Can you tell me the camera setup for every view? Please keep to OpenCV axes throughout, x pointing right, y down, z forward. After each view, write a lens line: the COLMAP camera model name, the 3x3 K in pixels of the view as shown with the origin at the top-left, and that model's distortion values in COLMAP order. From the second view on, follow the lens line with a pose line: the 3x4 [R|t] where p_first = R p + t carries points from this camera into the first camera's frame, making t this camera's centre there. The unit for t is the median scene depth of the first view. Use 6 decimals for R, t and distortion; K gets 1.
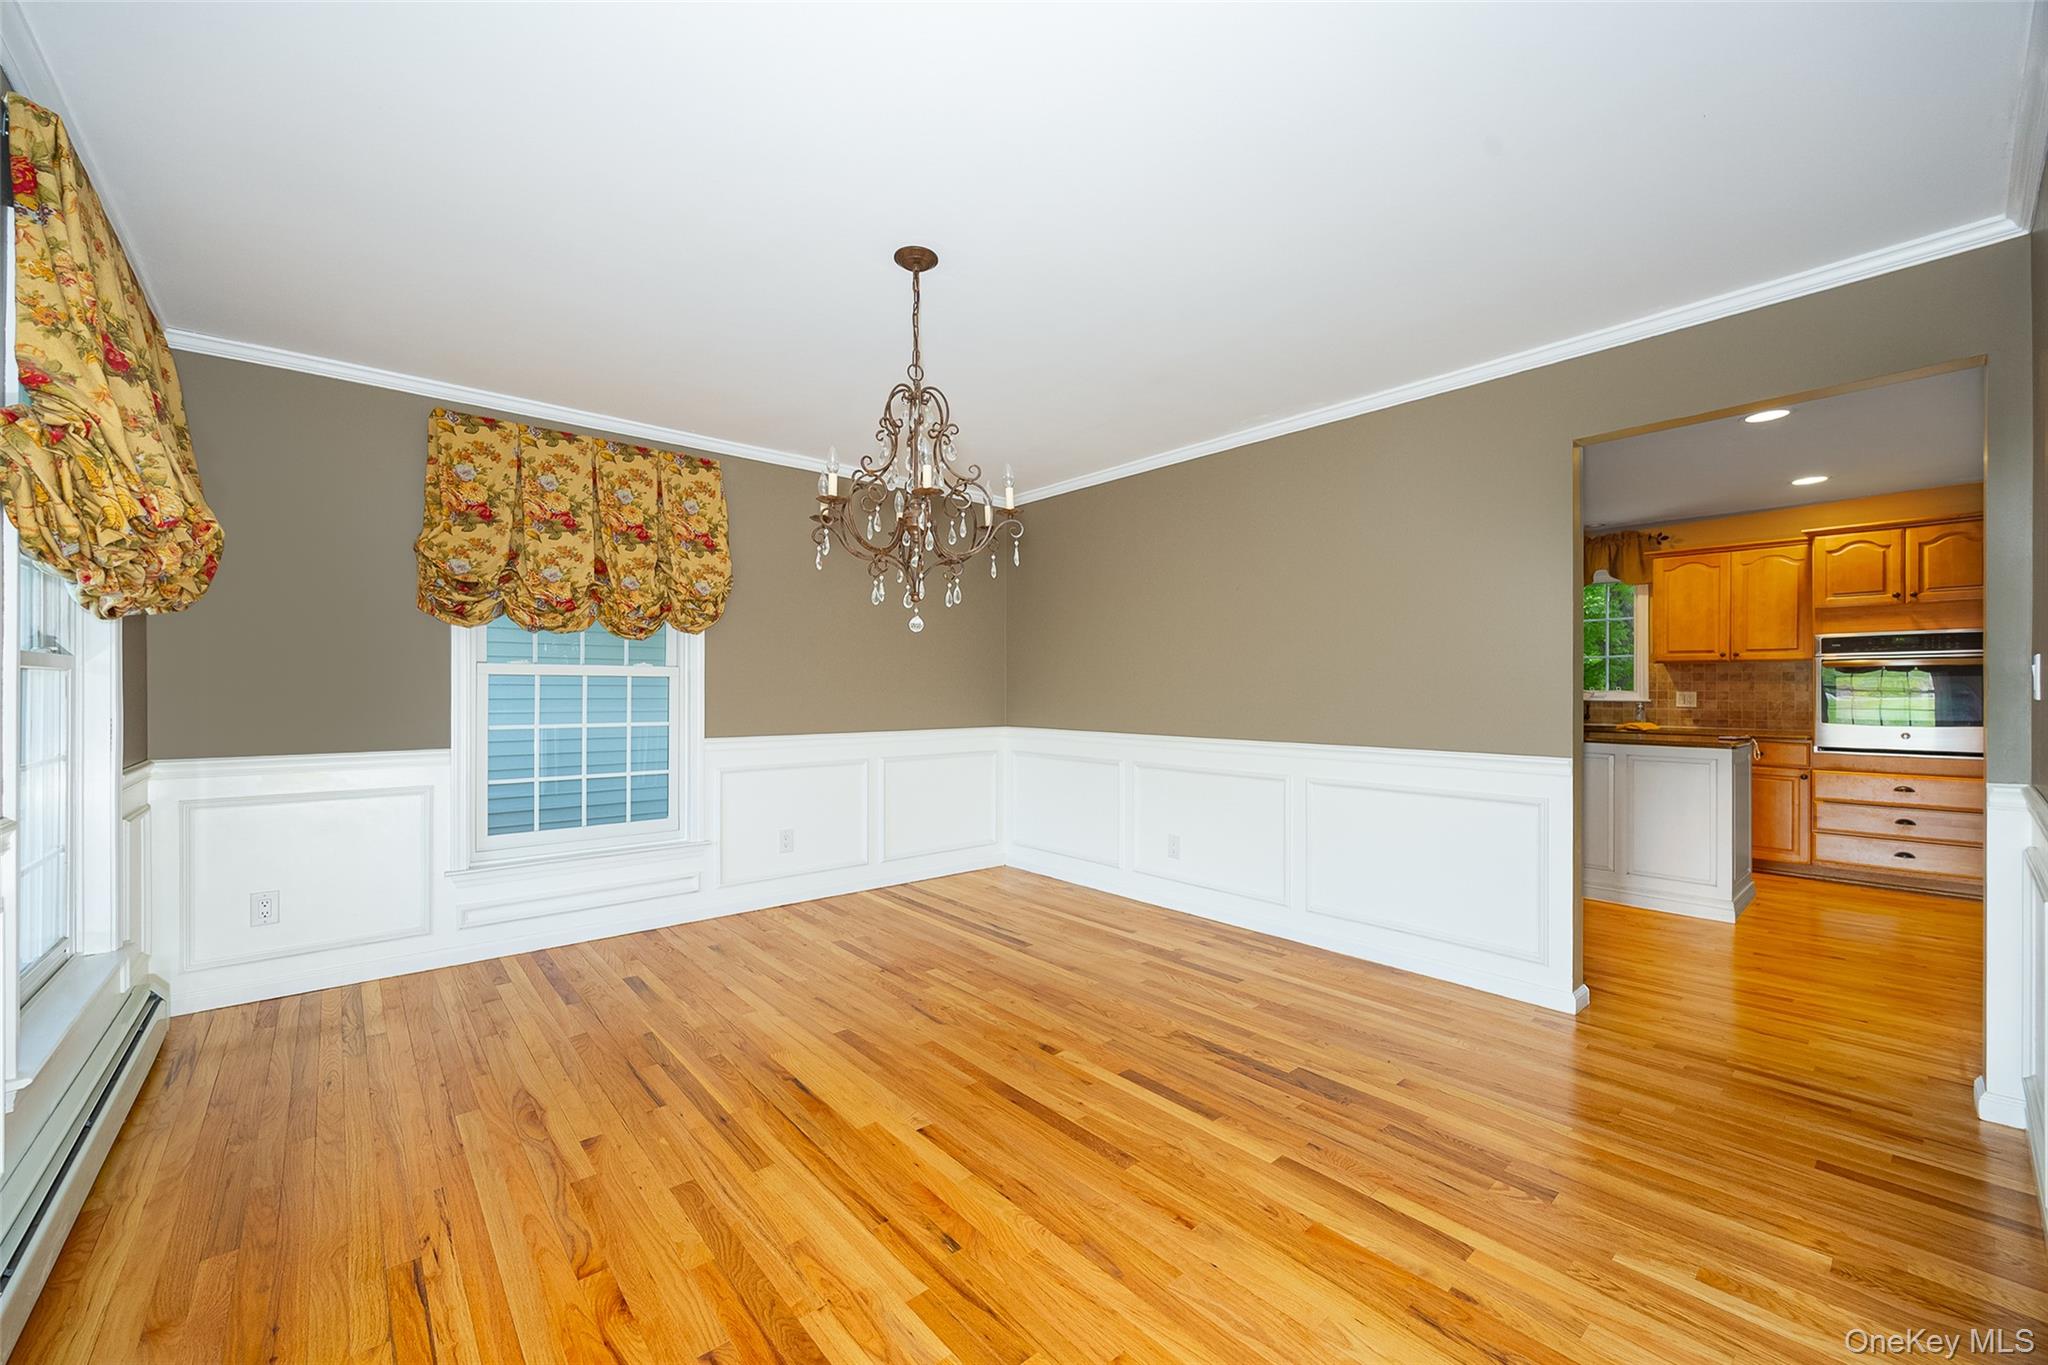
lens RADIAL K [[799.2, 0, 1029.0], [0, 799.2, 689.2], [0, 0, 1]] dist [-0.000480, -0.000102]
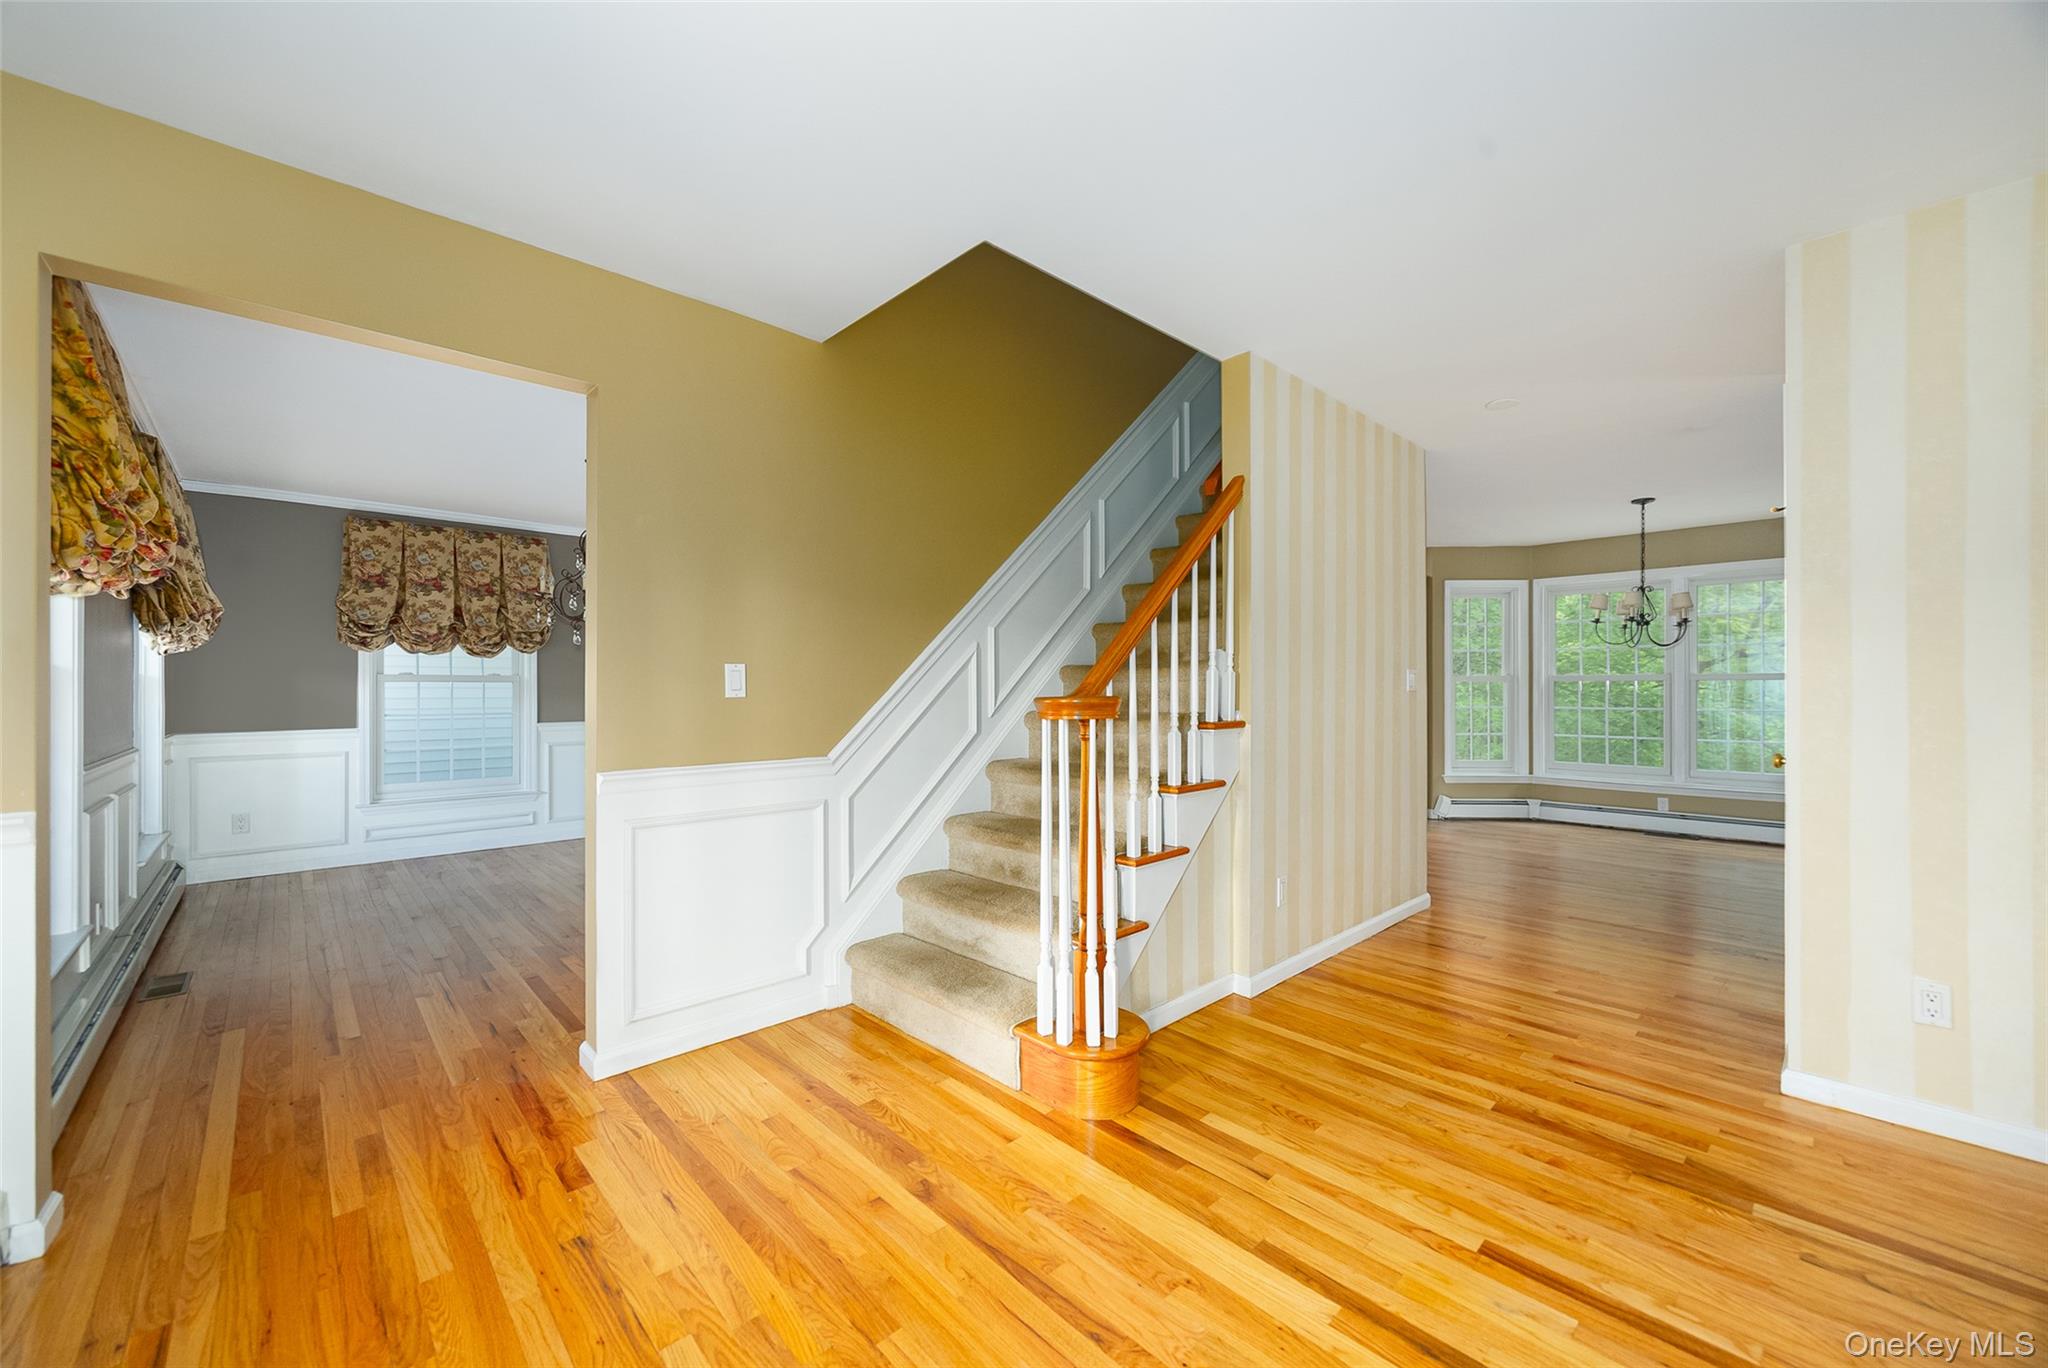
lens RADIAL K [[799.2, 0, 1026.5], [0, 799.2, 685.0], [0, 0, 1]] dist [-0.000480, -0.000102]
pose [[0.999423, -0.004502, 0.033680, 0.537147], [0.004610, 0.999984, -0.003131, -0.000497], [-0.033665, 0.003284, 0.999428, -0.618399]]
